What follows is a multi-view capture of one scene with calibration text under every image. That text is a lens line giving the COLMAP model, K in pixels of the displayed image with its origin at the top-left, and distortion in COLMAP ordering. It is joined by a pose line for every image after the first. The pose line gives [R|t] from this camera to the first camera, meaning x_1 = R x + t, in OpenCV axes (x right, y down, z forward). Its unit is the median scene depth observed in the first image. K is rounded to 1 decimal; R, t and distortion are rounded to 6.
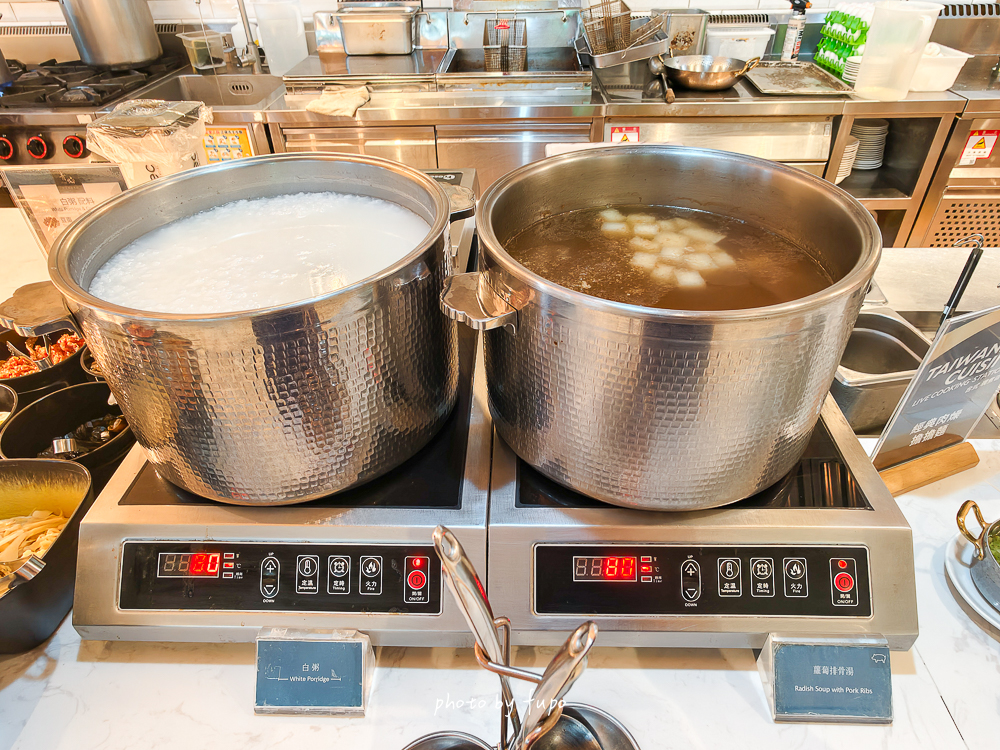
lens RADIAL K [[632.1, 0, 500.0], [0, 632.1, 375.0], [0, 0, 1]] dist [-0.038080, 0.035929]
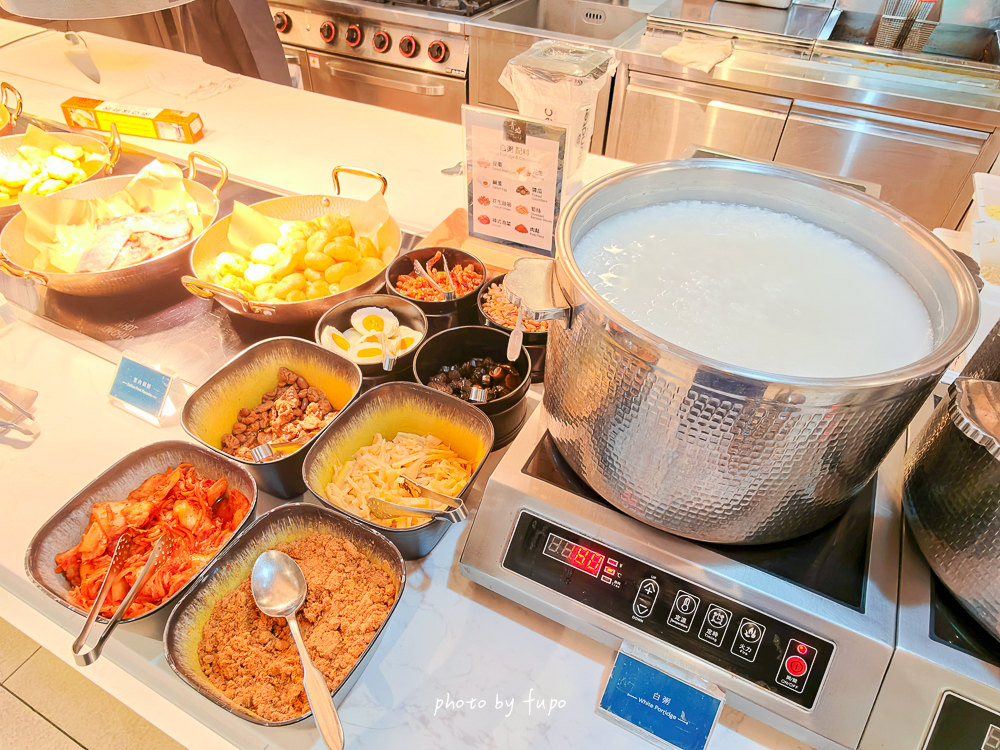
lens RADIAL K [[632.1, 0, 500.0], [0, 632.1, 375.0], [0, 0, 1]] dist [-0.038080, 0.035929]
pose [[0.901427, 0.322650, -0.288662, -0.389692], [-0.294026, 0.945661, 0.138829, -0.087658], [0.317770, -0.040270, 0.947312, -0.022247]]
